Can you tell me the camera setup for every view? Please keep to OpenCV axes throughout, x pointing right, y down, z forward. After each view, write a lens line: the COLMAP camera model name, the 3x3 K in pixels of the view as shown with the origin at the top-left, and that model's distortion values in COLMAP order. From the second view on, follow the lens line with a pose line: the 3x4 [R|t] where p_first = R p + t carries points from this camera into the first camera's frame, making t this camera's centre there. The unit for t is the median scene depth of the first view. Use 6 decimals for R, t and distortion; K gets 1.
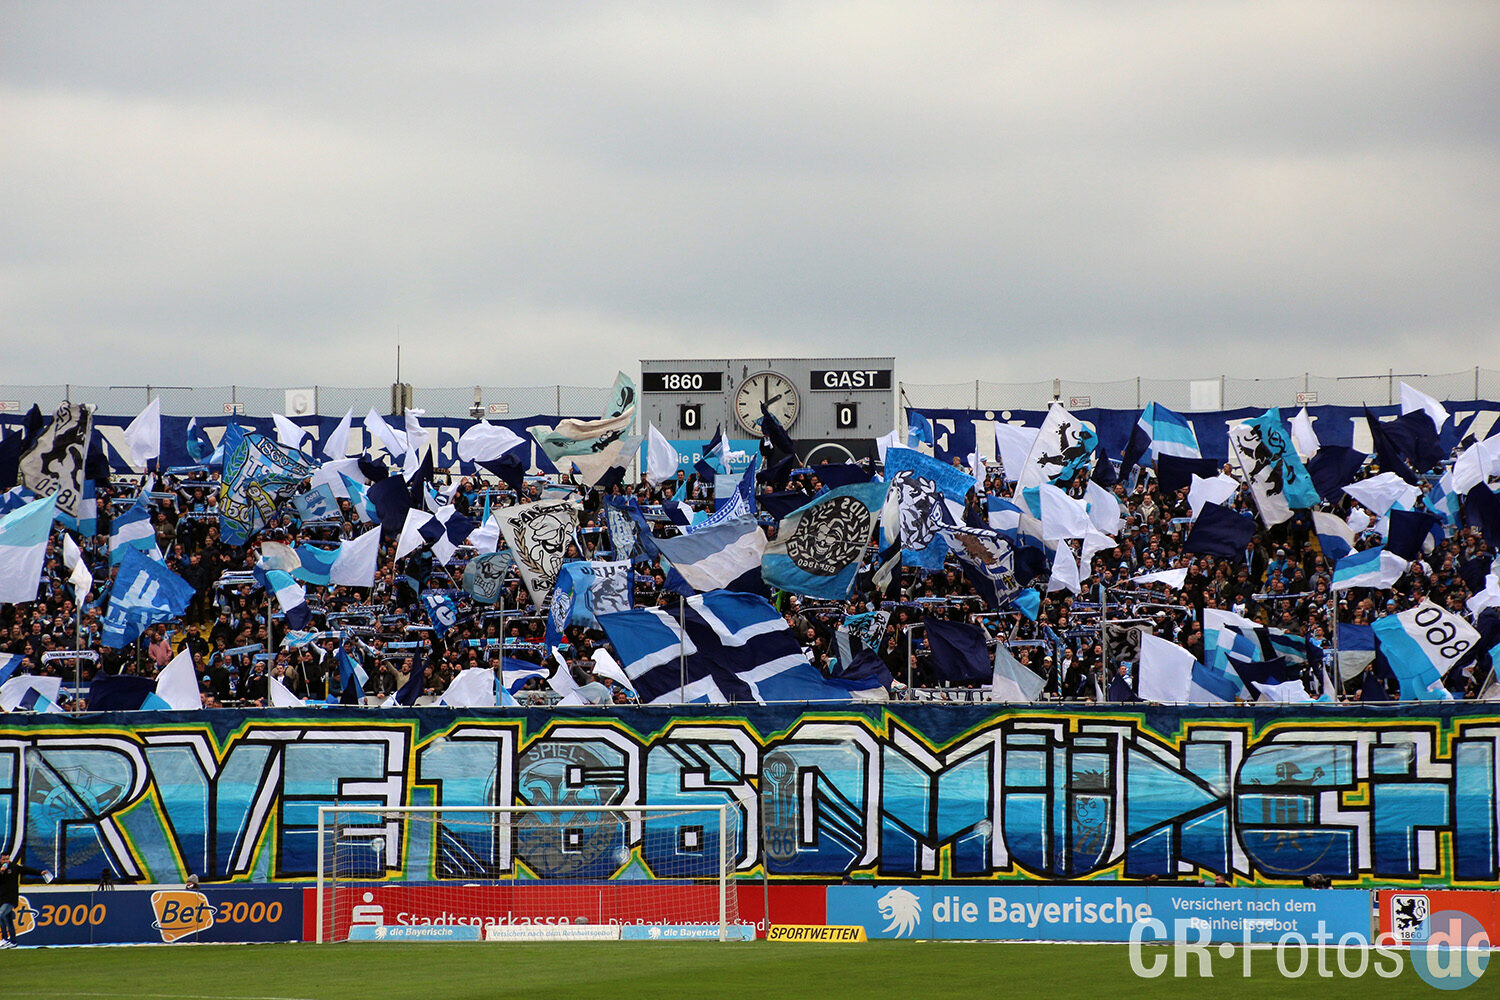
lens RADIAL K [[6325.8, 0, 739.2], [0, 6325.8, 558.9], [0, 0, 1]] dist [1.533077, 0.000000]
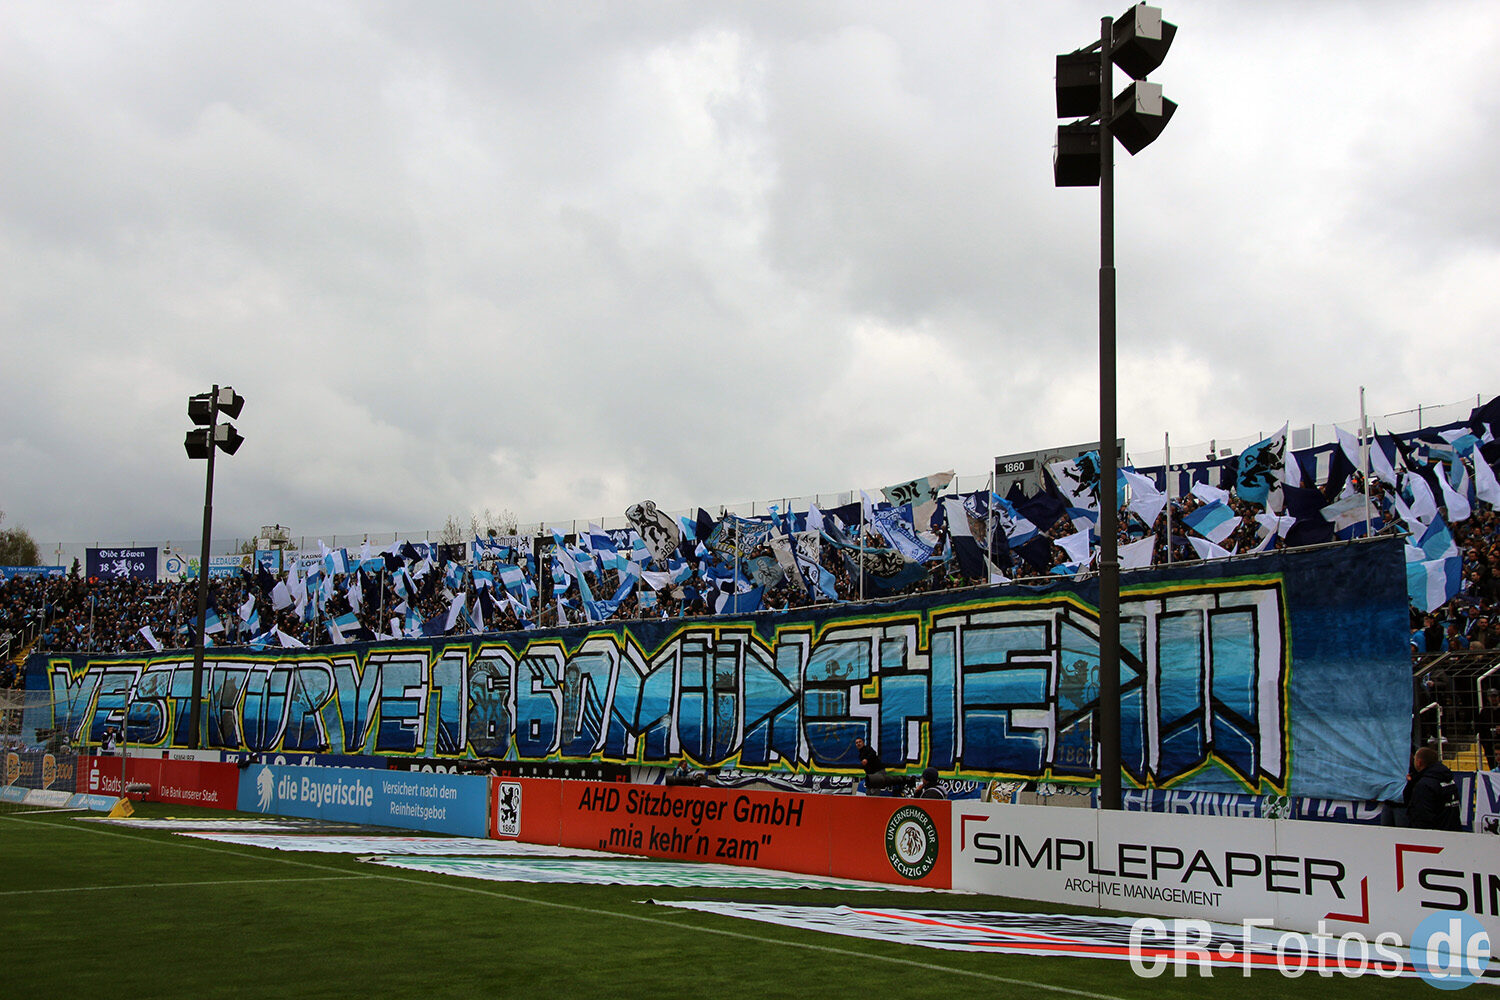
lens RADIAL K [[1576.8, 0, 737.2], [0, 1576.8, 523.5], [0, 0, 1]] dist [0.039974, 0.000000]
pose [[0.771249, -0.071414, -0.632515, 0.239530], [0.007582, 0.994647, -0.103055, 0.035593], [0.636489, 0.074685, 0.767661, 0.767398]]
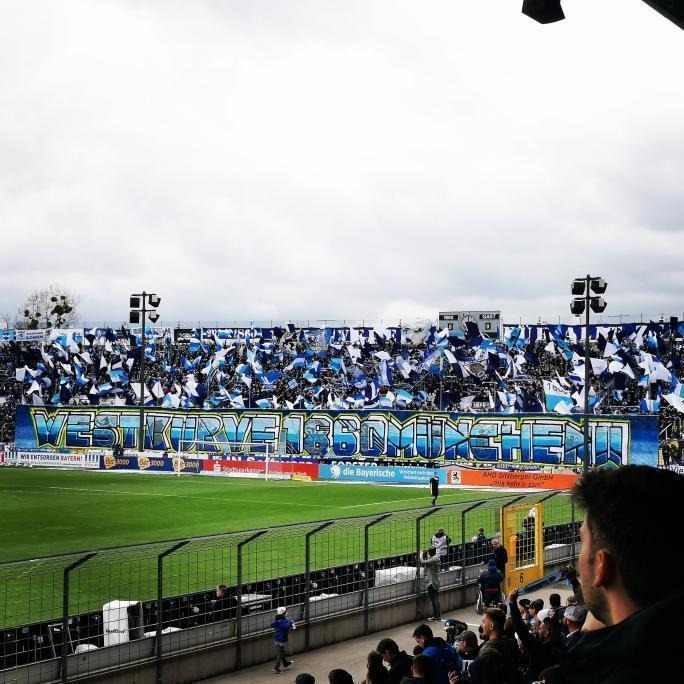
lens RADIAL K [[1437.8, 0, 345.5], [0, 1437.8, 341.5], [0, 0, 1]] dist [0.031195, 0.000000]
pose [[0.926380, -0.002135, -0.376584, 0.314418], [0.004013, 0.999983, 0.004201, -0.021125], [0.376568, -0.005403, 0.926373, 0.211746]]
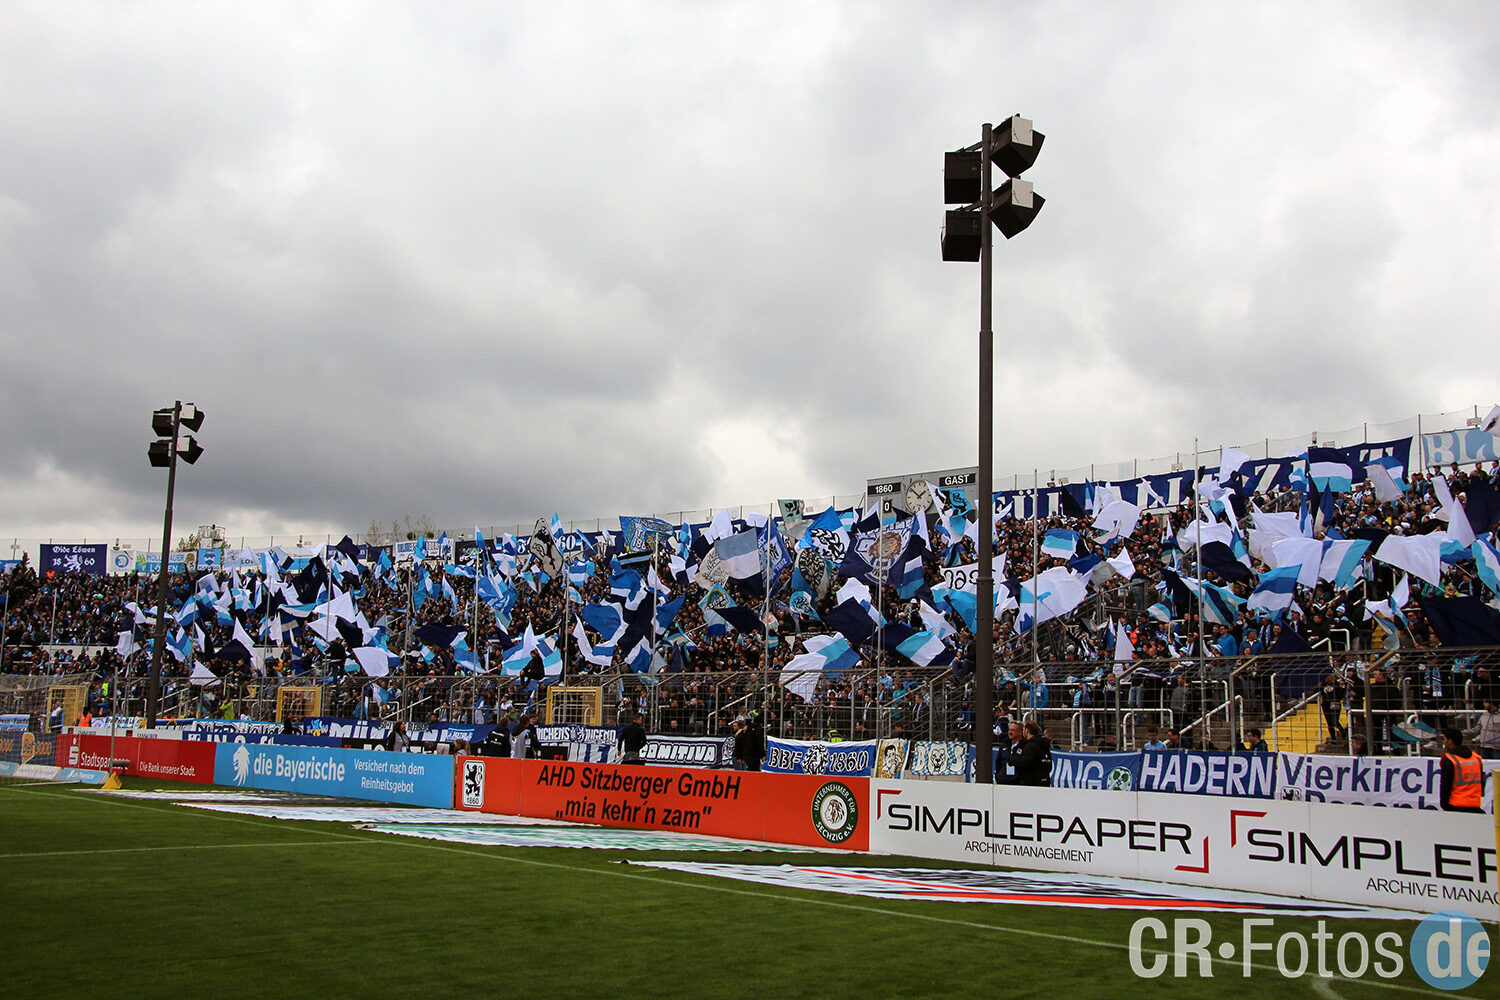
lens RADIAL K [[1405.8, 0, 757.9], [0, 1405.8, 509.4], [0, 0, 1]] dist [-0.018290, 0.000000]
pose [[0.829780, -0.065193, -0.554270, 0.238828], [-0.000554, 0.993057, -0.117632, 0.035004], [0.558091, 0.097916, 0.823983, 0.756202]]
